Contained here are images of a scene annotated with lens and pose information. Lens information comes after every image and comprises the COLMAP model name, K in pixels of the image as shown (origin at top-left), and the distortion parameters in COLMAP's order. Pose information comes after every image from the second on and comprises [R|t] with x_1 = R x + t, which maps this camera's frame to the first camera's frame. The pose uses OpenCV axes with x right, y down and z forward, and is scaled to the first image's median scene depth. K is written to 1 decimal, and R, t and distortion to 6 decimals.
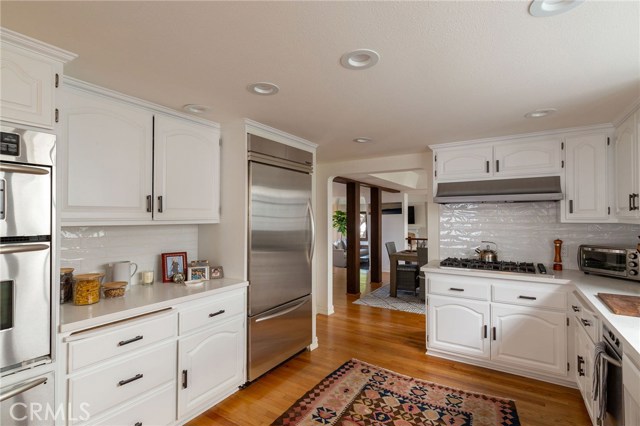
lens RADIAL K [[307.8, 0, 320.0], [0, 307.8, 213.0], [0, 0, 1]] dist [0.000940, 0.000109]
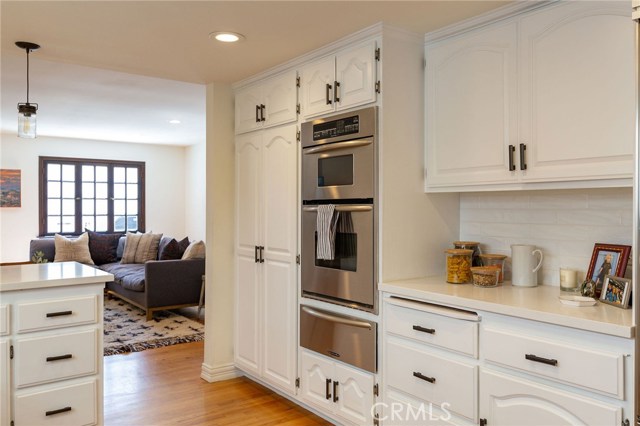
lens RADIAL K [[504.2, 0, 320.0], [0, 504.2, 213.0], [0, 0, 1]] dist [0.002684, 0.001015]
pose [[-0.371615, 0.015593, -0.928256, 0.635282], [0.020436, 0.999754, 0.008613, 0.074317], [0.928162, -0.015769, -0.371842, 1.084889]]
